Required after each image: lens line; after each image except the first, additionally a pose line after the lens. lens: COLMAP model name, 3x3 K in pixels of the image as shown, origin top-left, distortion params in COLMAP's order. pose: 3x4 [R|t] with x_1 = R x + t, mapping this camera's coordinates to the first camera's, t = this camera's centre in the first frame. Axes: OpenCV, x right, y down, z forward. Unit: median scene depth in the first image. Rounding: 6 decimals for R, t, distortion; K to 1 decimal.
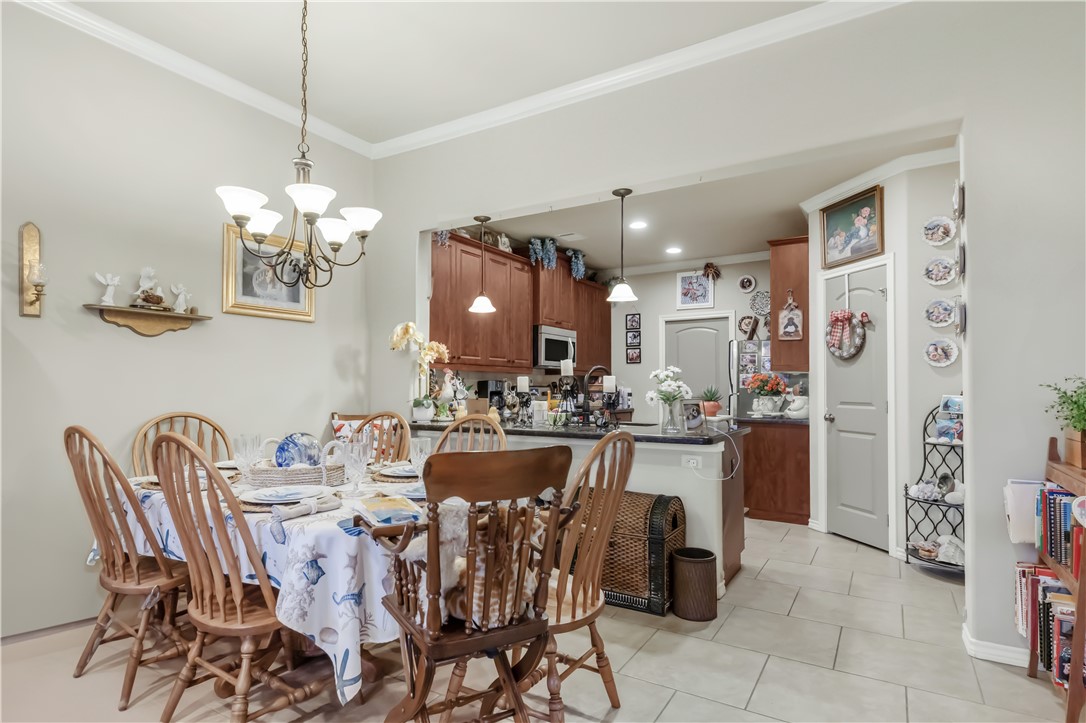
lens RADIAL K [[578.5, 0, 545.0], [0, 578.5, 372.1], [0, 0, 1]] dist [0.002881, 0.000085]
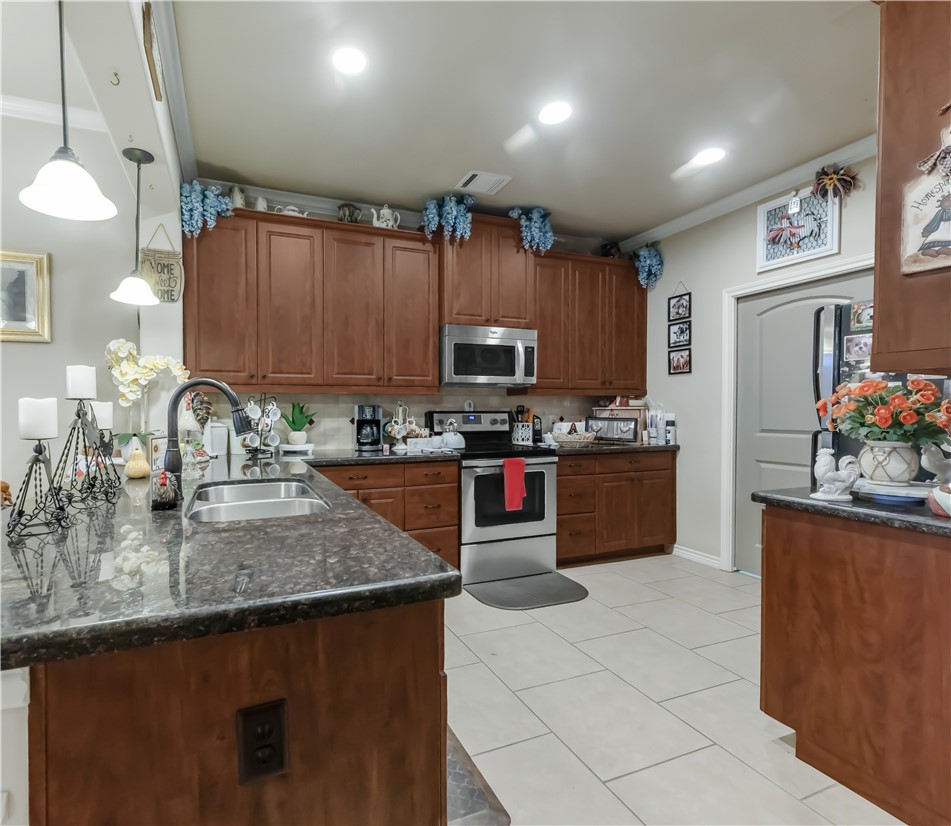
lens RADIAL K [[434.4, 0, 472.3], [0, 434.4, 413.7], [0, 0, 1]] dist [0.008698, -0.002430]
pose [[0.771304, 0.004891, -0.636448, 0.418315], [0.021667, 0.999189, 0.033936, 0.010797], [0.636098, -0.039965, 0.770573, 0.729000]]
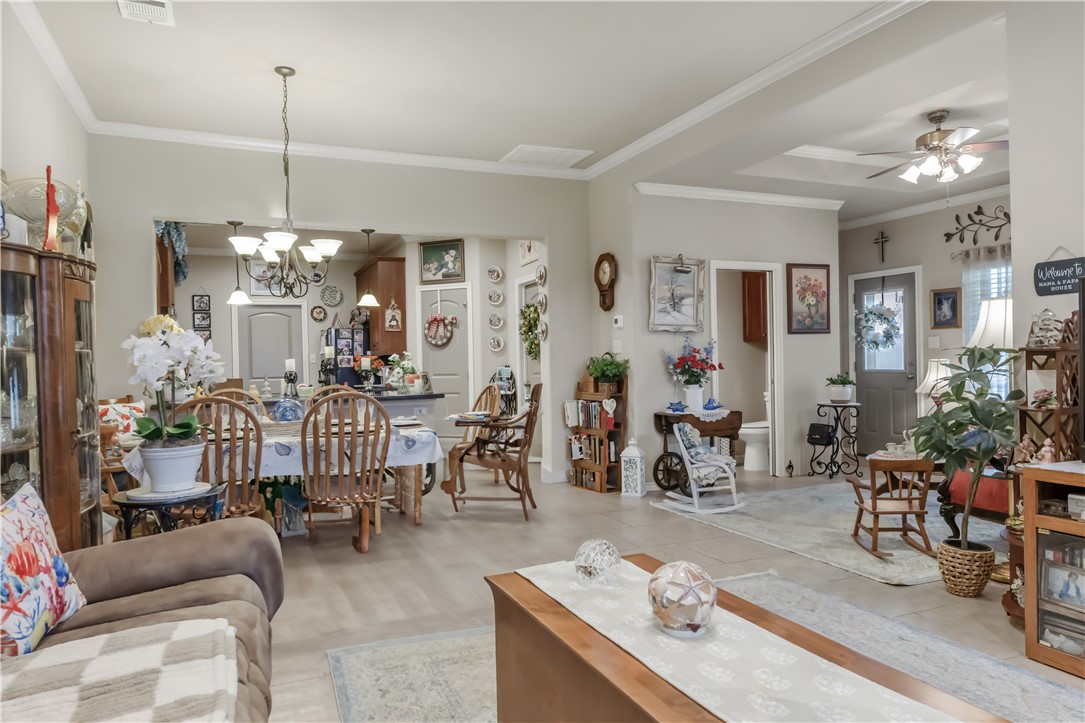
lens RADIAL K [[727.4, 0, 541.0], [0, 727.4, 363.3], [0, 0, 1]] dist [0.011656, 0.002201]
pose [[0.583840, -0.014763, 0.811734, -0.781910], [-0.000231, 0.999832, 0.018350, -0.010410], [-0.811869, -0.010901, 0.583738, -0.302233]]
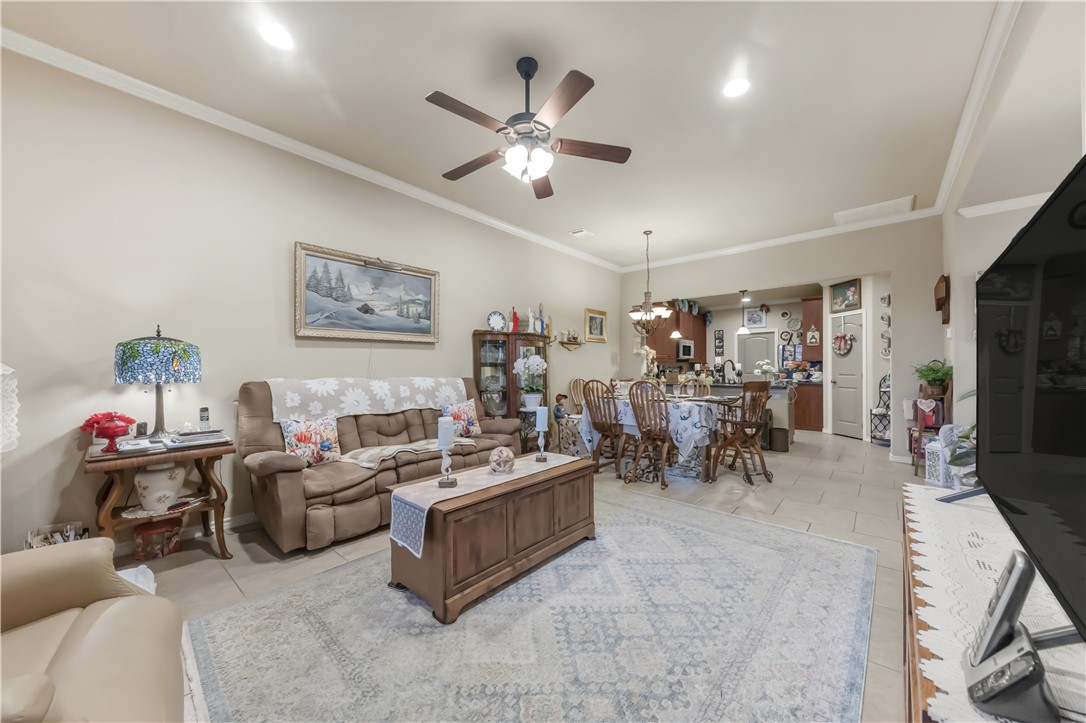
lens RADIAL K [[396.0, 0, 535.0], [0, 396.0, 365.0], [0, 0, 1]] dist [0.000986, -0.000252]
pose [[0.983826, -0.005680, -0.179035, -0.323671], [0.008578, 0.999844, 0.015418, -0.015107], [0.178920, -0.016704, 0.983722, -0.621719]]
